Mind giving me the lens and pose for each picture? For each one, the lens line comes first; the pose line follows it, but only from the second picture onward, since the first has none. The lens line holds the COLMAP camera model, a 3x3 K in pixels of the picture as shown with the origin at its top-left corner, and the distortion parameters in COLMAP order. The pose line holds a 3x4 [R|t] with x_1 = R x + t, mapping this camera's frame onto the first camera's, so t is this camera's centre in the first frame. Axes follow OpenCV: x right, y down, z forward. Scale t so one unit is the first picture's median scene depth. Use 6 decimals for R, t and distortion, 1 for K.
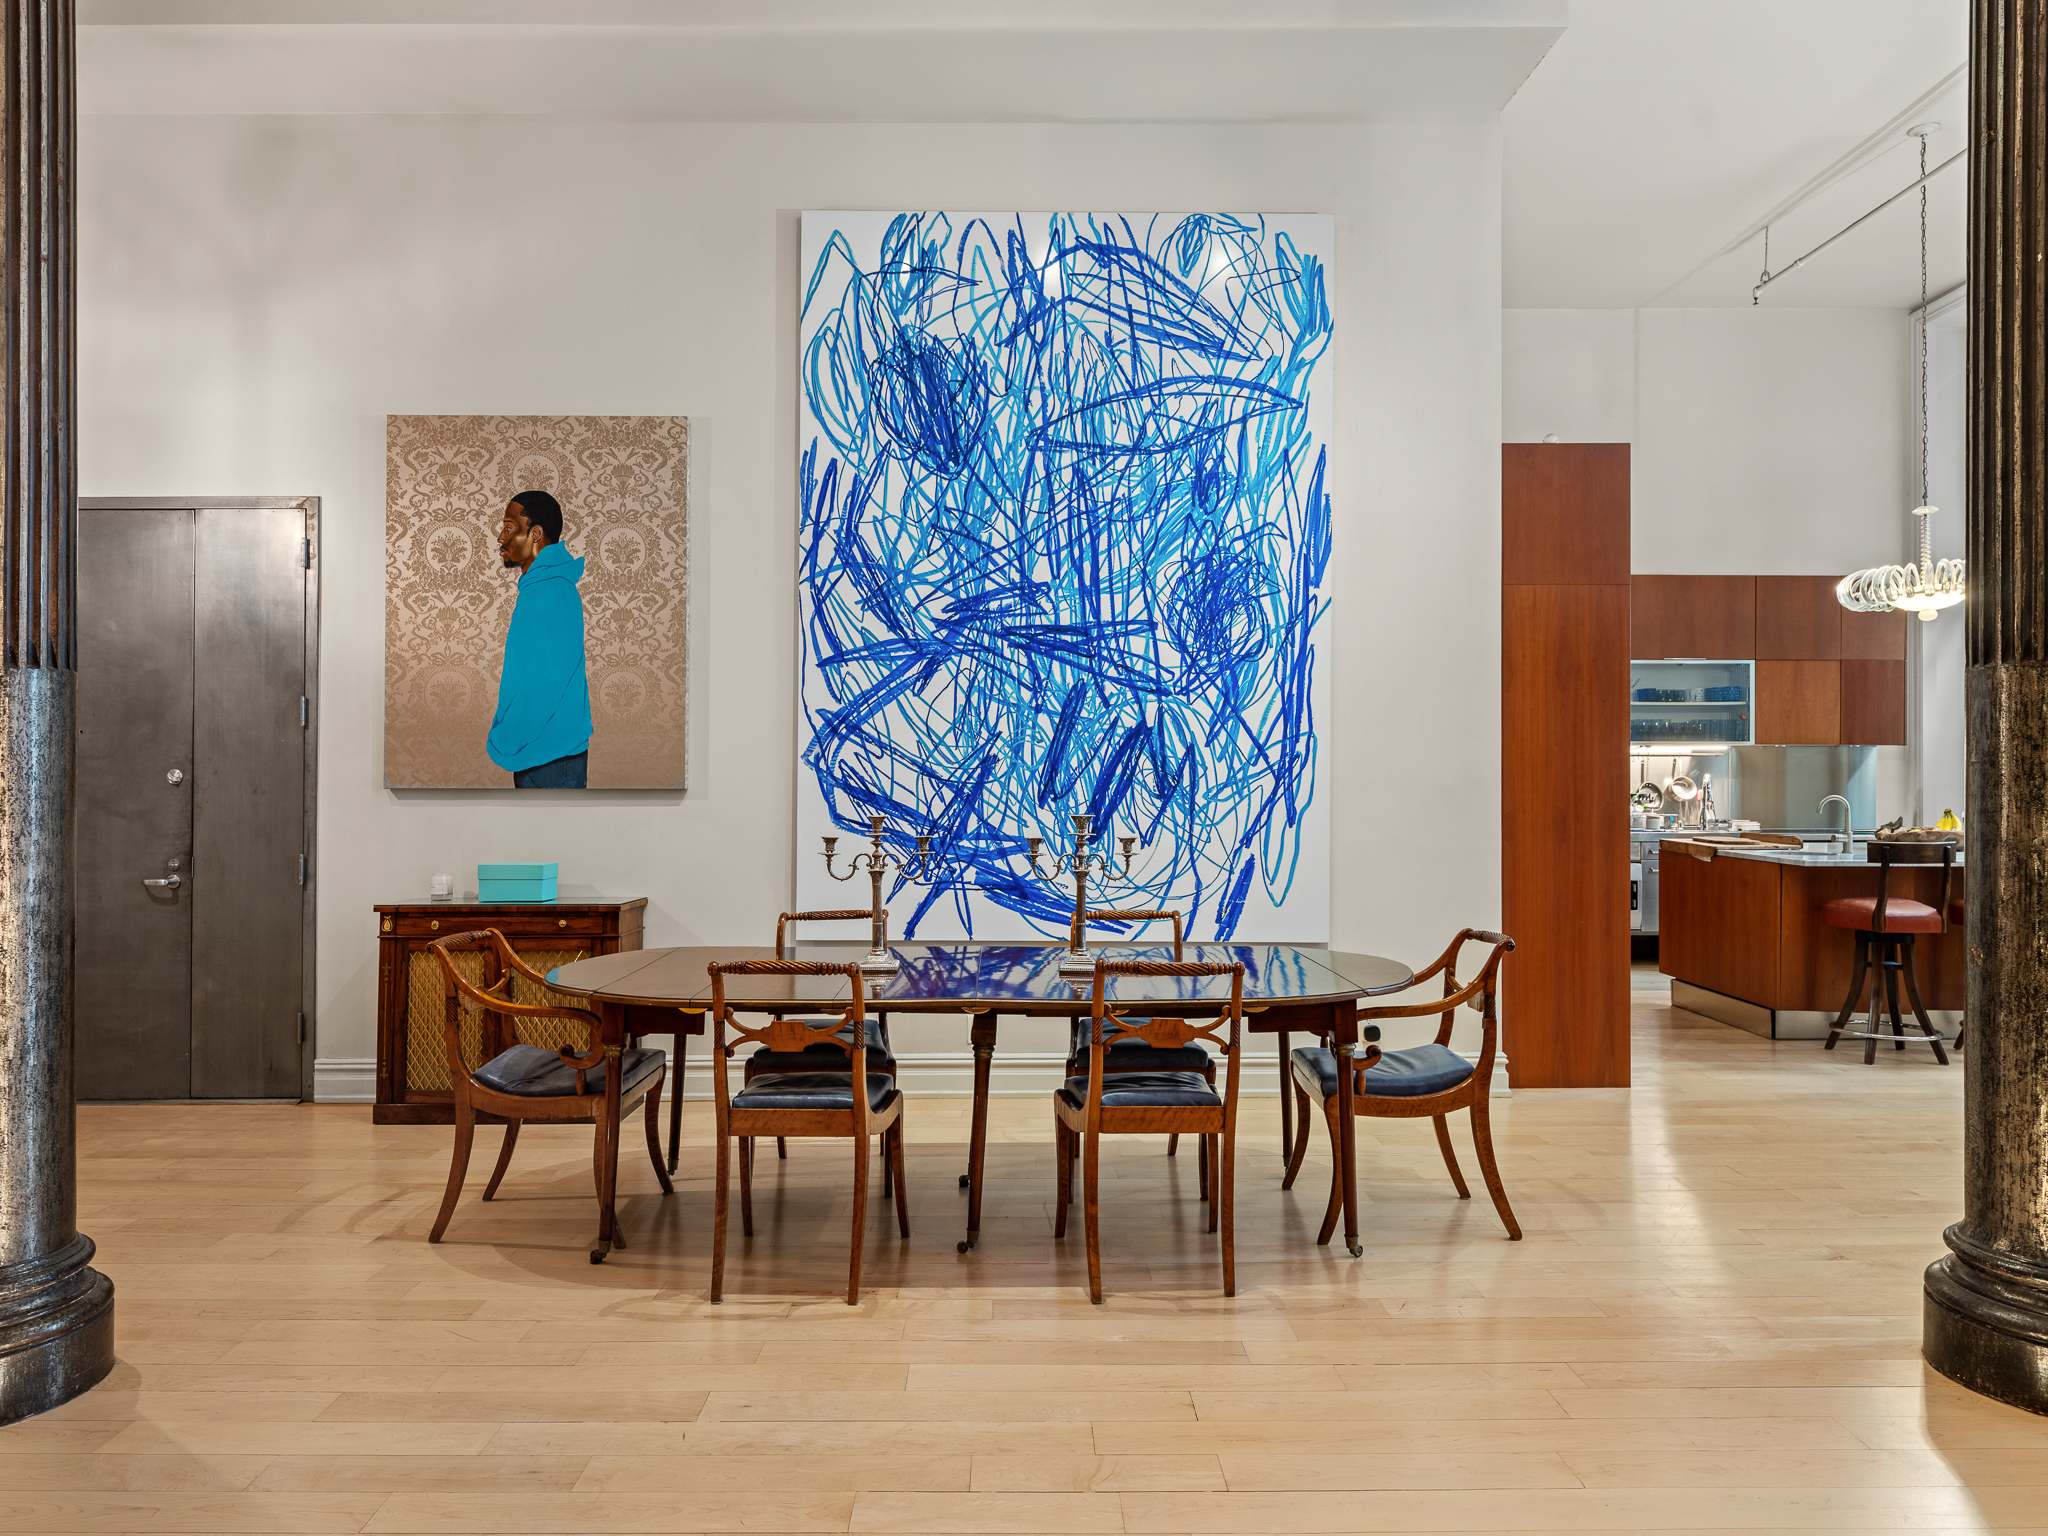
lens RADIAL K [[1293.3, 0, 1038.3], [0, 1293.3, 769.5], [0, 0, 1]] dist [0.005442, -0.001144]
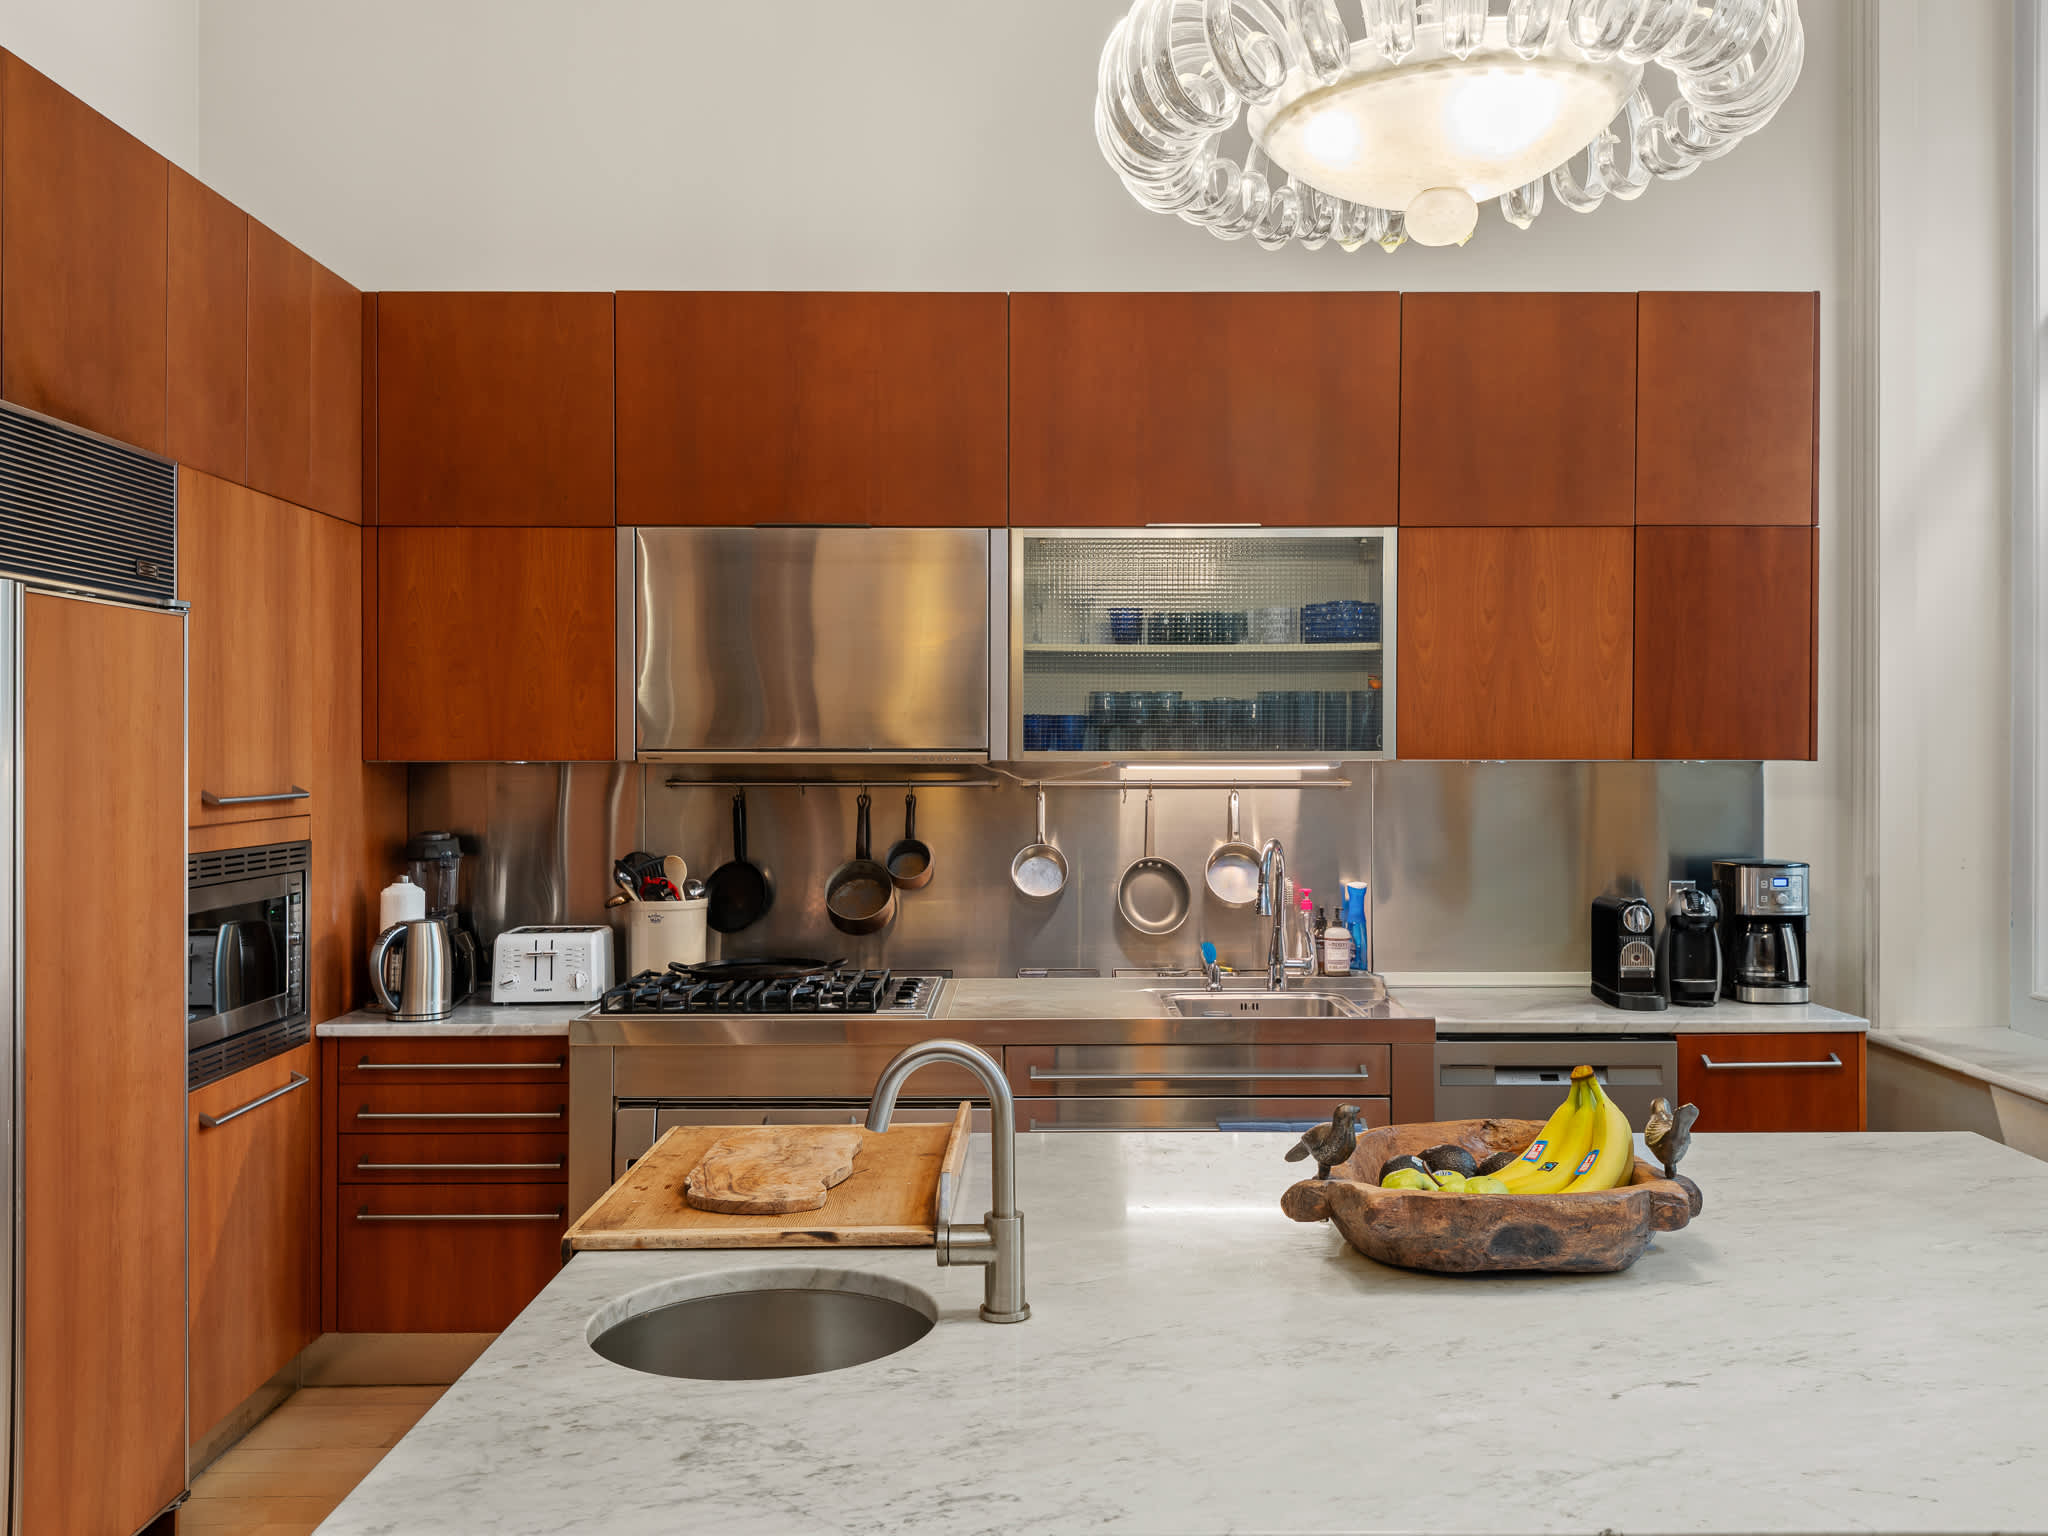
lens RADIAL K [[1665.0, 0, 1028.0], [0, 1665.0, 759.6], [0, 0, 1]] dist [0.014456, -0.003849]
pose [[0.999978, -0.002731, -0.006002, 1.014522], [0.002741, 0.999995, 0.001778, -0.045569], [0.005998, -0.001794, 0.999980, 1.194015]]
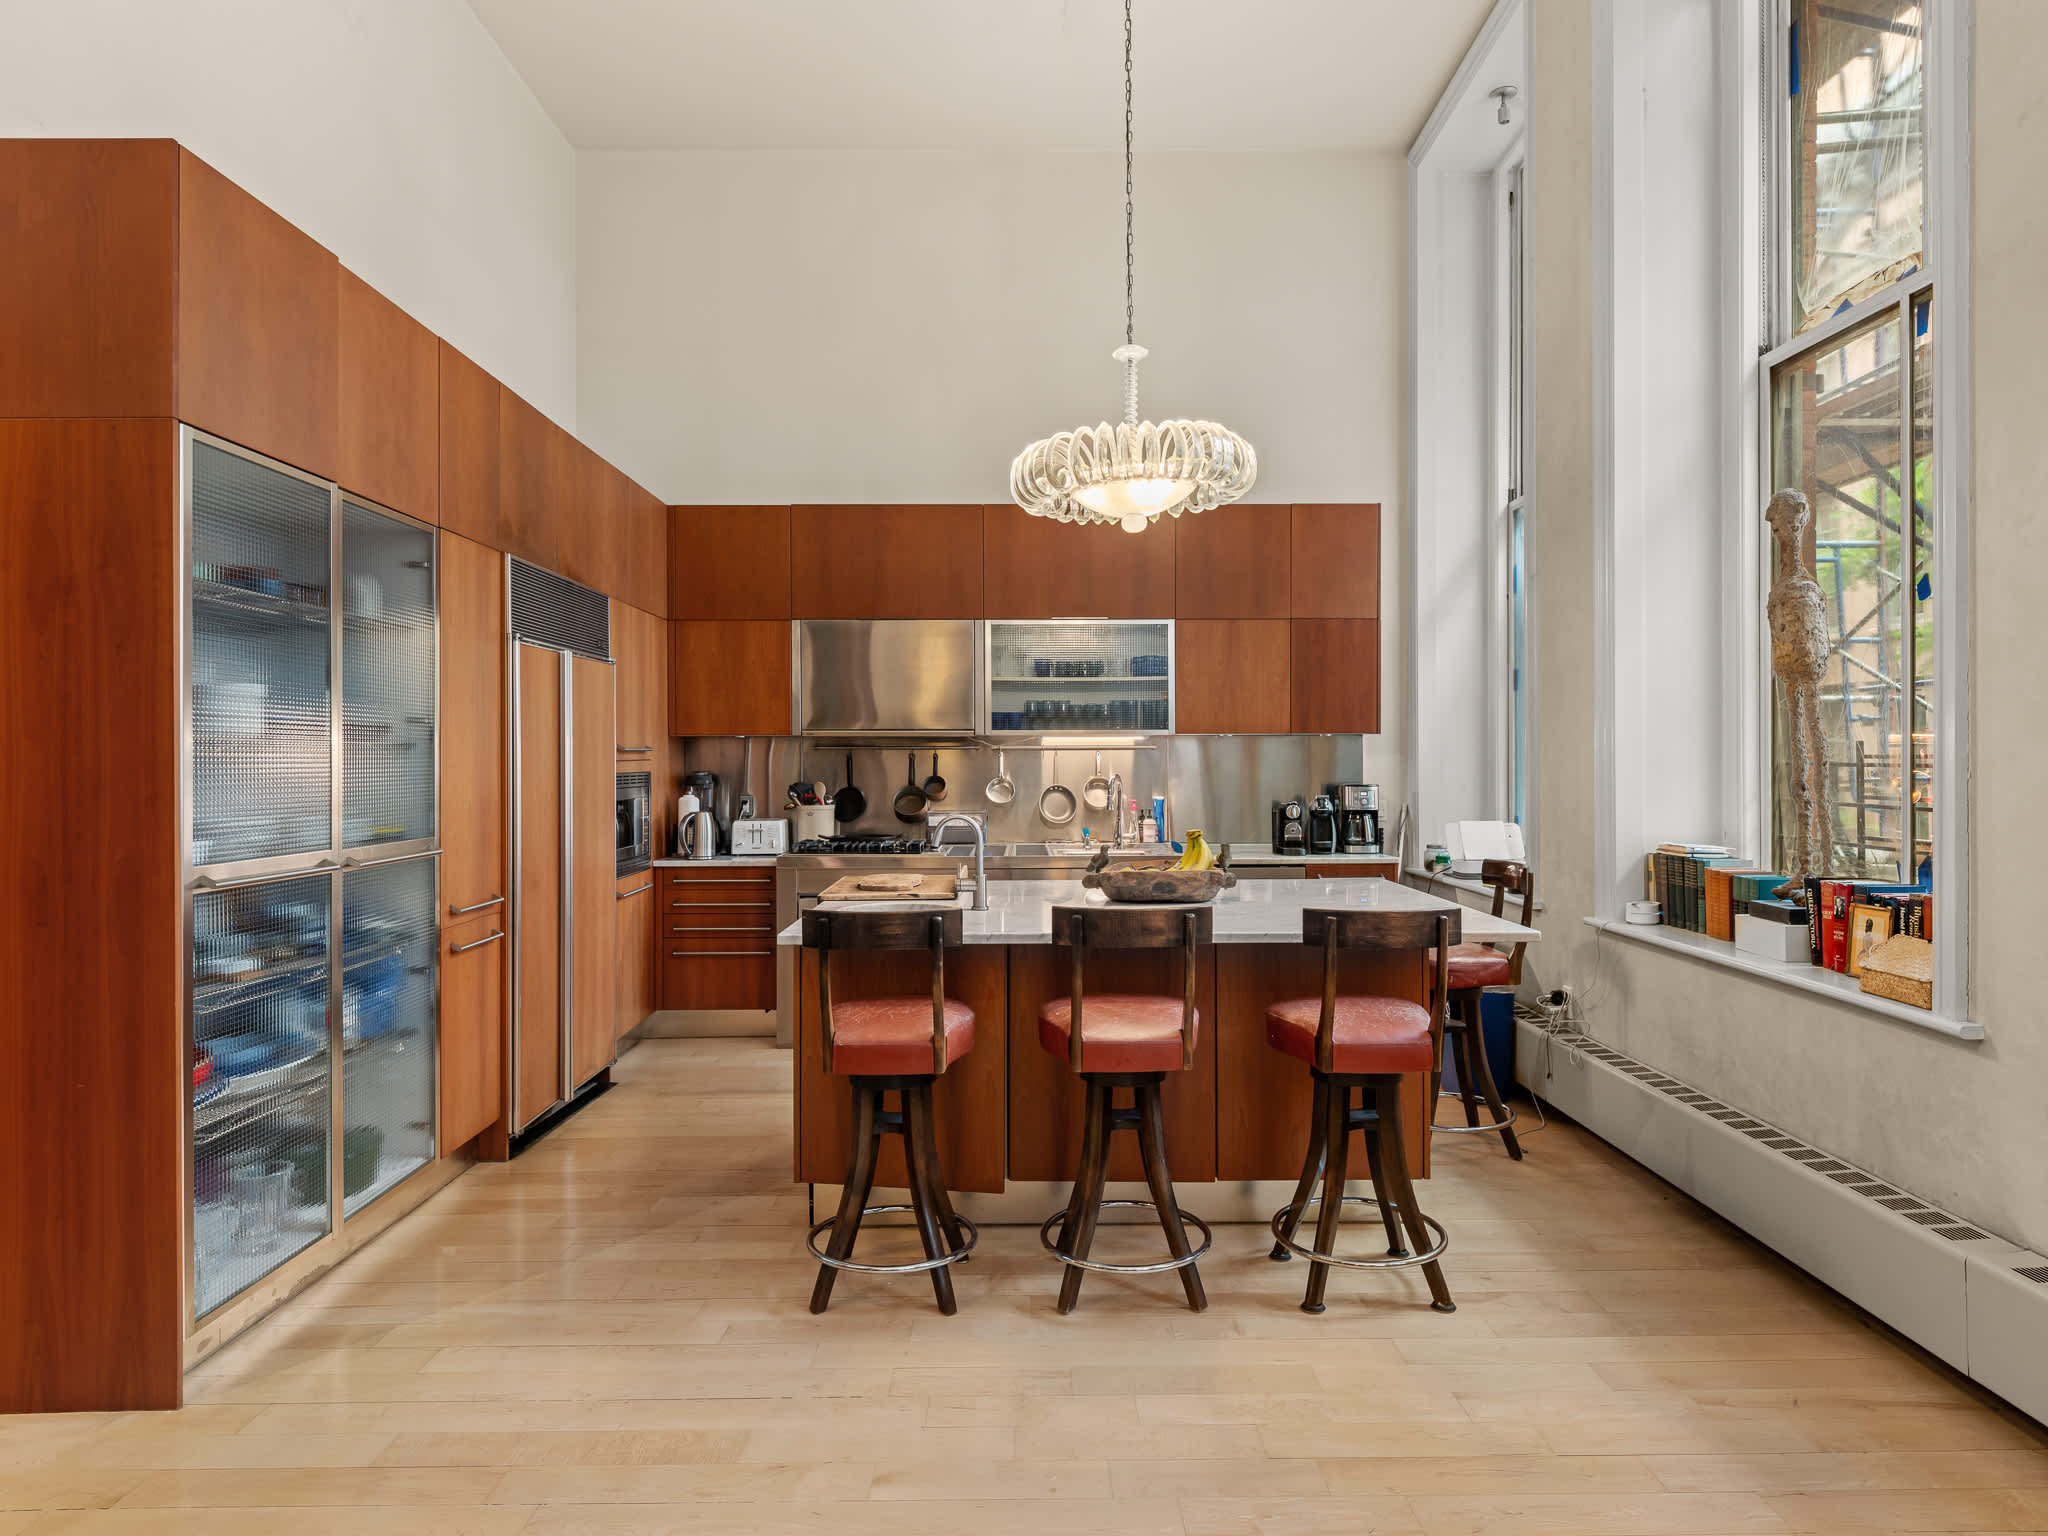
lens RADIAL K [[1225.1, 0, 1027.0], [0, 1225.1, 787.5], [0, 0, 1]] dist [-0.021518, 0.000335]
pose [[0.999919, -0.006983, 0.010612, 1.033403], [0.006771, 0.999780, 0.019842, -0.006643], [-0.010748, -0.019769, 0.999747, 0.678579]]
